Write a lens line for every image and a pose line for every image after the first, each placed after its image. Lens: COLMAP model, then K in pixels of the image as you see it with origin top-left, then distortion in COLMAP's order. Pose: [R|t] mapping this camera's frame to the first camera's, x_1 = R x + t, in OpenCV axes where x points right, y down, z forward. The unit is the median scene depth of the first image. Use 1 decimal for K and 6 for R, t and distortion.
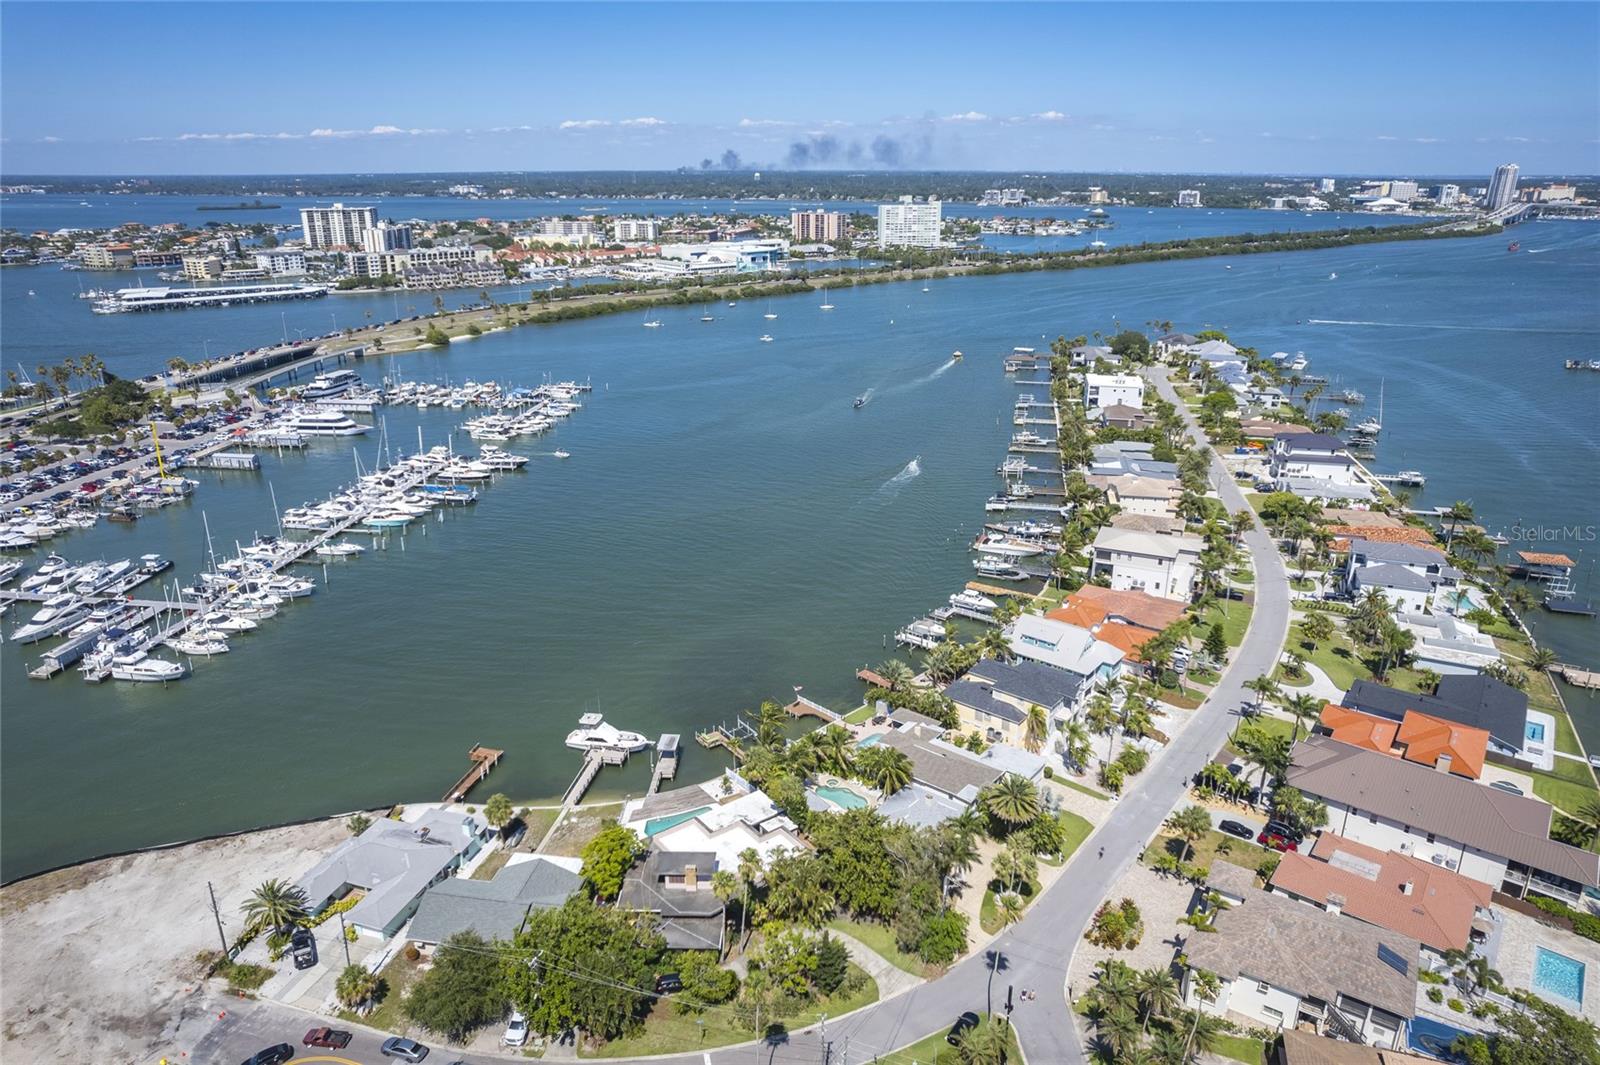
lens RADIAL K [[1028.4, 0, 800.0], [0, 1028.4, 532.9], [0, 0, 1]] dist [-0.064635, 0.055794]
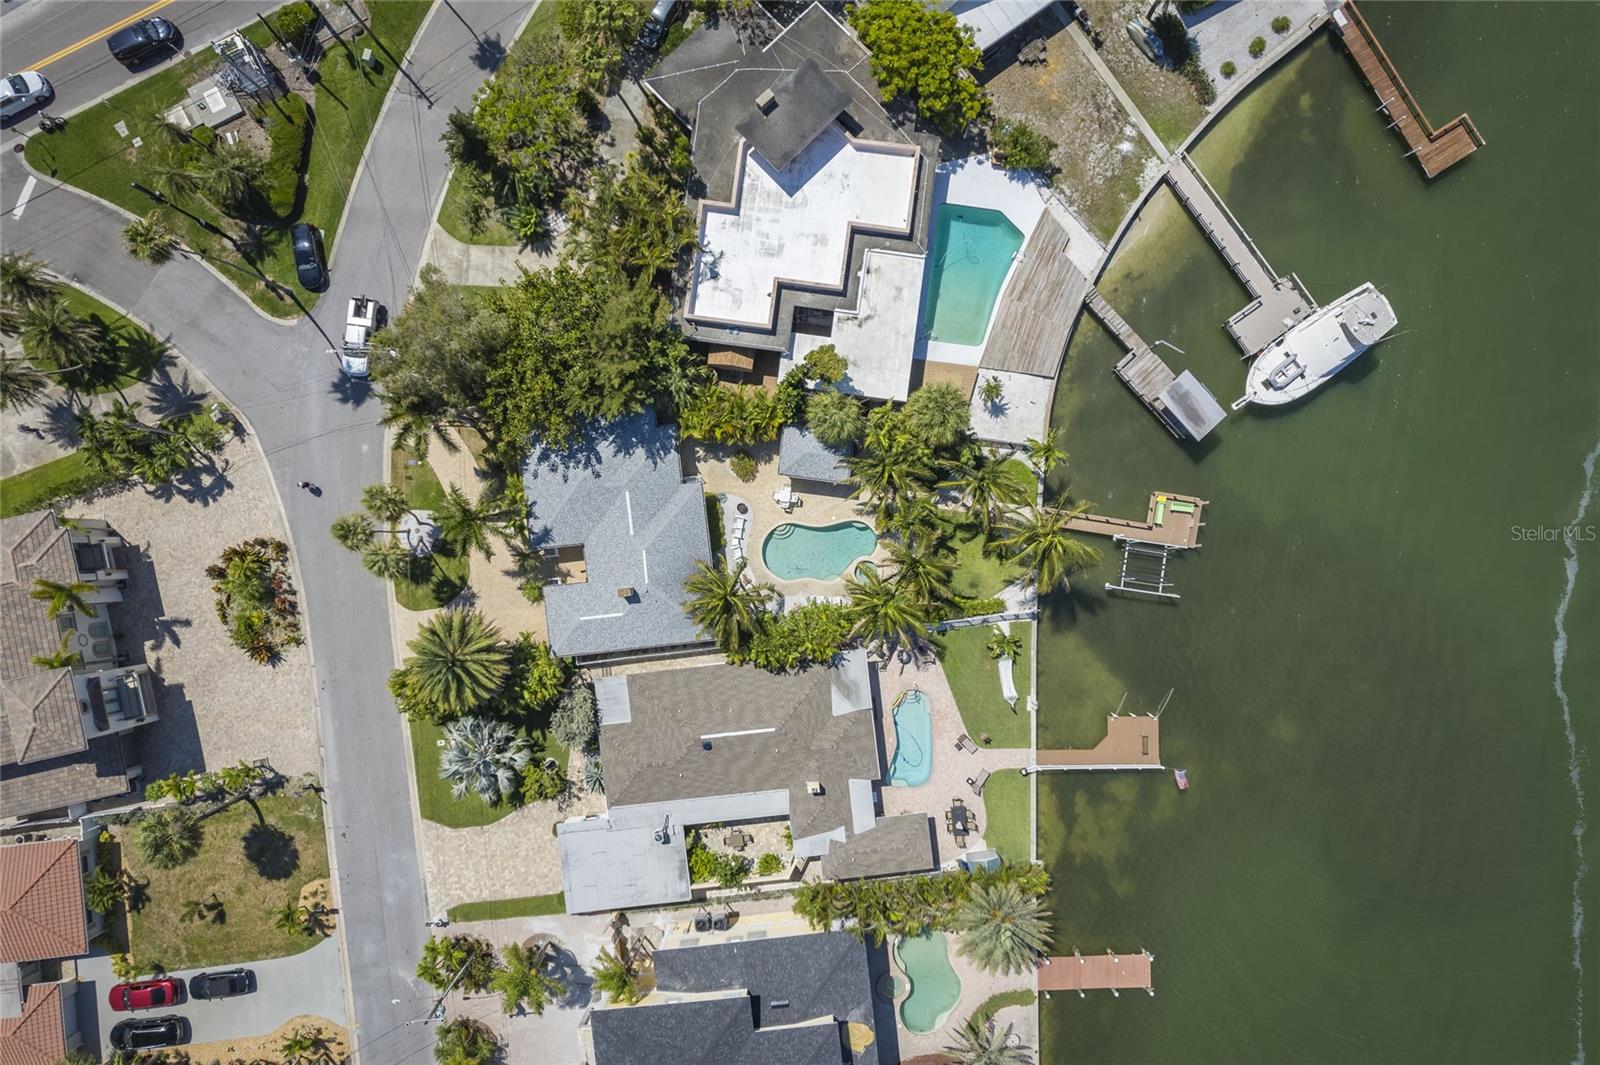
lens RADIAL K [[1028.4, 0, 800.6], [0, 1028.4, 534.4], [0, 0, 1]] dist [-0.064635, 0.055794]
pose [[-0.705901, 0.708198, -0.012618, 0.047862], [-0.232020, -0.214362, 0.948797, -0.217681], [0.669231, 0.672684, 0.315635, 0.808196]]
